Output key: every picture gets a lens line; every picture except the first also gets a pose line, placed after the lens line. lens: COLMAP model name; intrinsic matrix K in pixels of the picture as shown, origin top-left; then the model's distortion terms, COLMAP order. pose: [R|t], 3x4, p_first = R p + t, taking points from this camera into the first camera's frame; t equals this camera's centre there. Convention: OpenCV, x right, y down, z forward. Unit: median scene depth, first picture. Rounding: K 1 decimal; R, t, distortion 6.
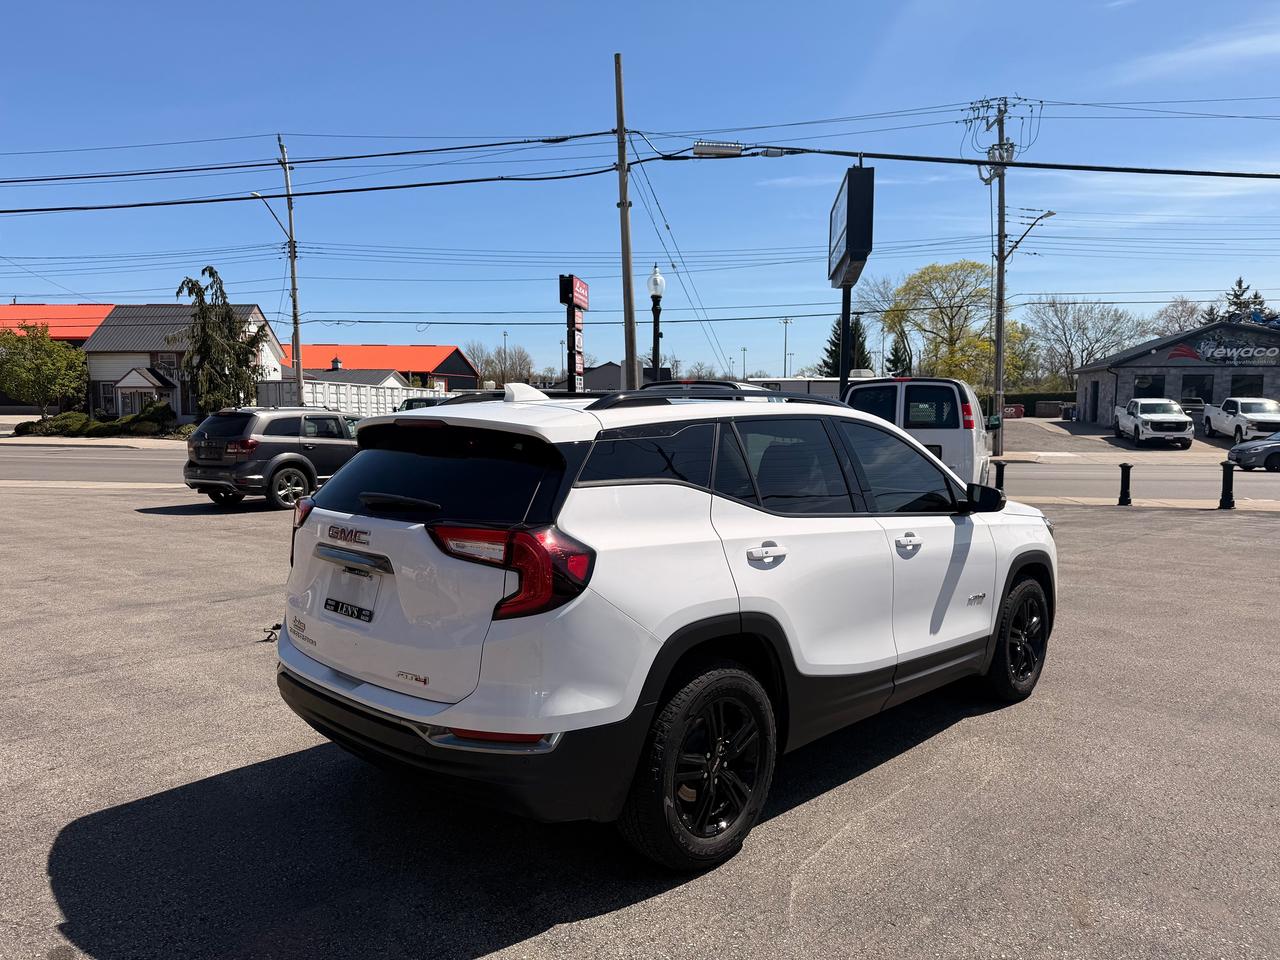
lens RADIAL K [[922.6, 0, 637.0], [0, 922.6, 482.9], [0, 0, 1]] dist [0.075801, -0.120980]
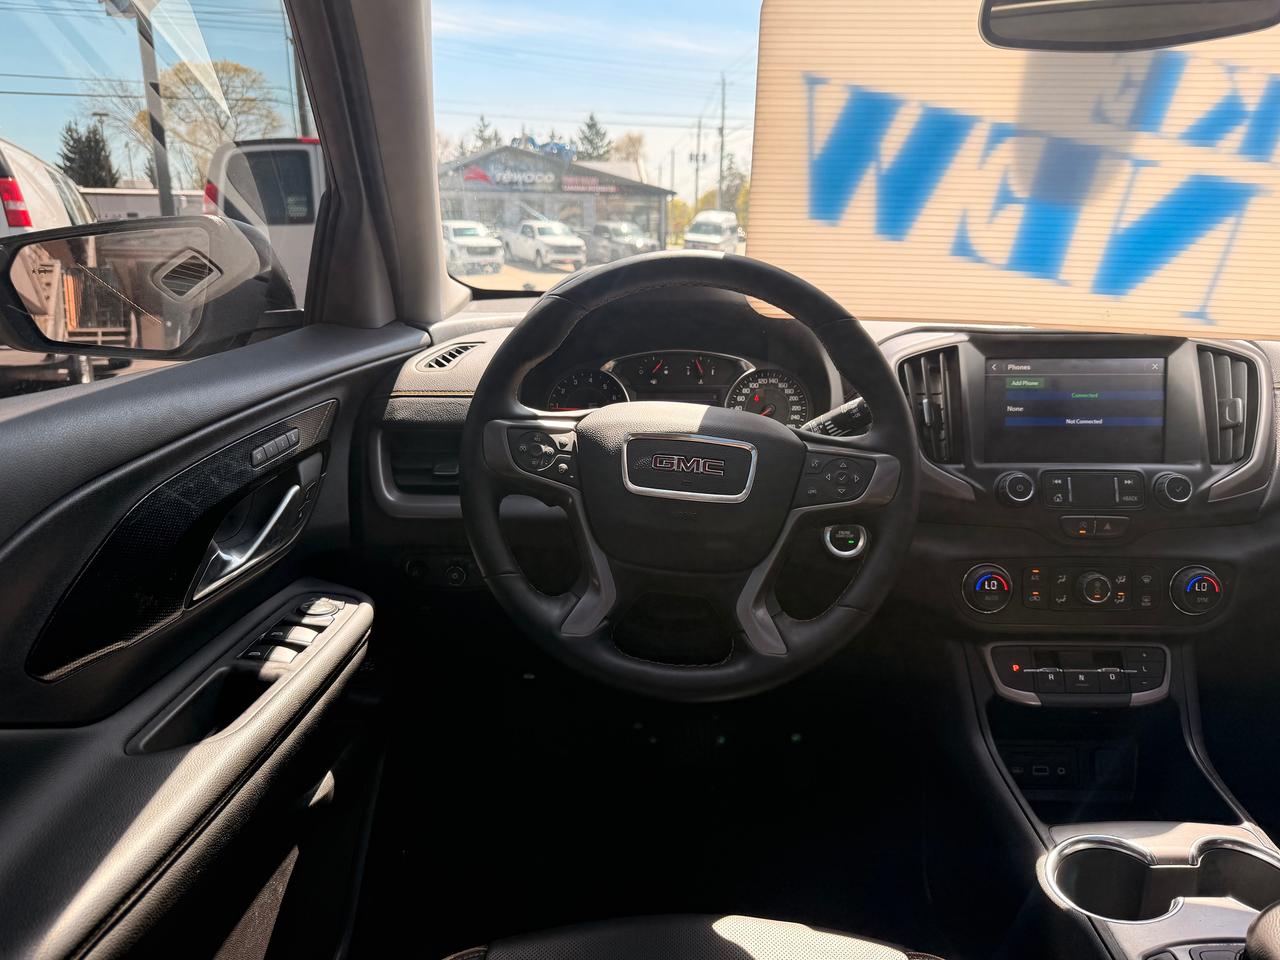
lens RADIAL K [[922.6, 0, 637.0], [0, 922.6, 482.9], [0, 0, 1]] dist [0.075801, -0.120980]
pose [[0.726978, -0.178633, 0.663018, -0.001848], [0.067546, 0.979489, 0.189837, 0.004324], [-0.683331, -0.093223, 0.724133, 0.153171]]
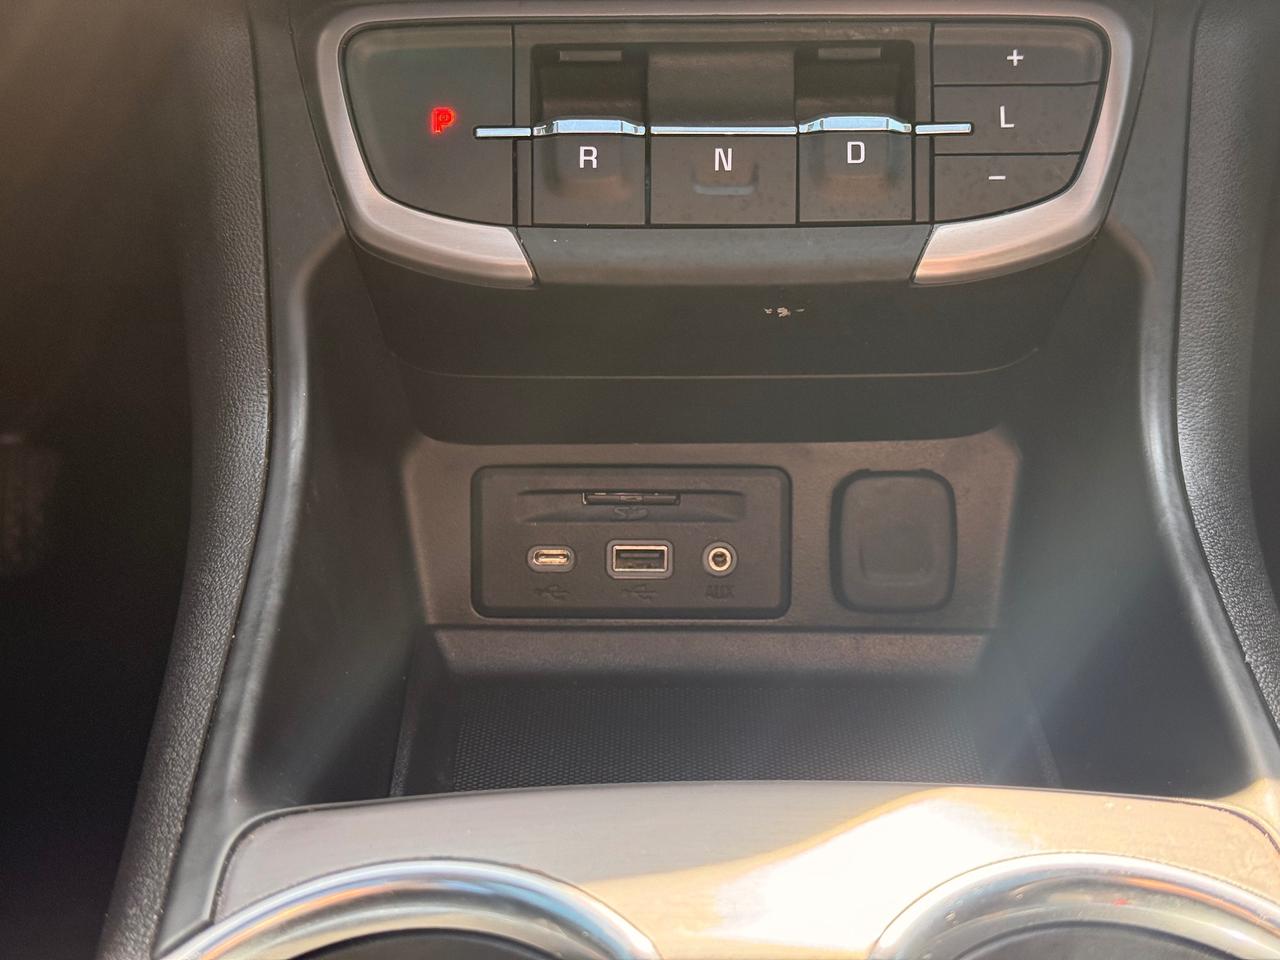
lens RADIAL K [[1840.2, 0, 635.8], [0, 1840.2, 484.3], [0, 0, 1]] dist [0.176877, -0.396821]
pose [[0.703775, -0.335920, 0.625987, 0.020267], [0.064169, 0.907602, 0.414899, 0.014901], [-0.707519, -0.251827, 0.660303, 0.155792]]
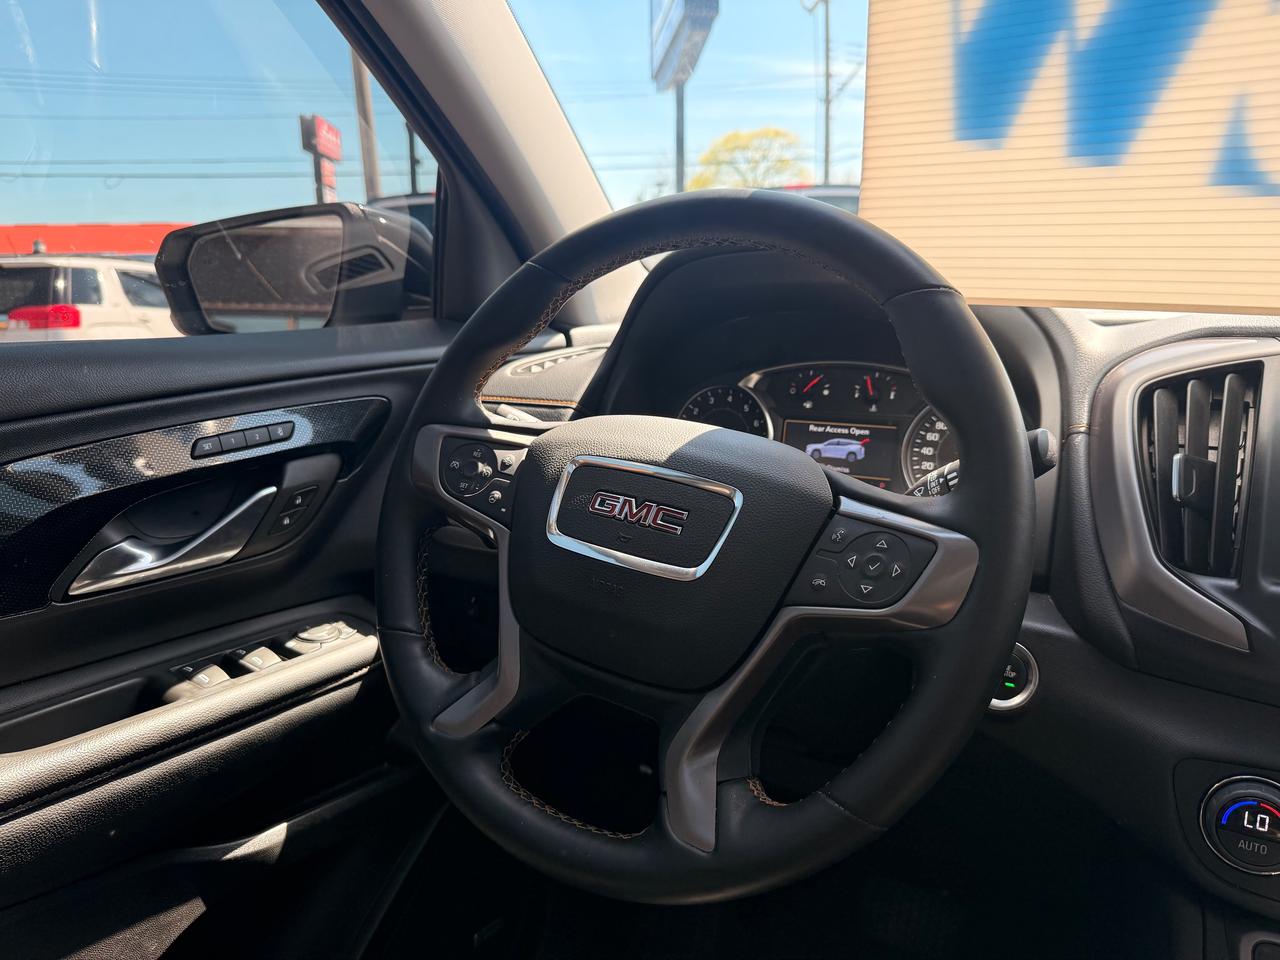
lens RADIAL K [[927.9, 0, 635.3], [0, 927.9, 480.2], [0, 0, 1]] dist [-0.008060, -0.004757]
pose [[0.976388, -0.055538, 0.208764, 0.014722], [0.032891, 0.993340, 0.110428, 0.006675], [-0.213507, -0.100954, 0.971711, 0.154989]]
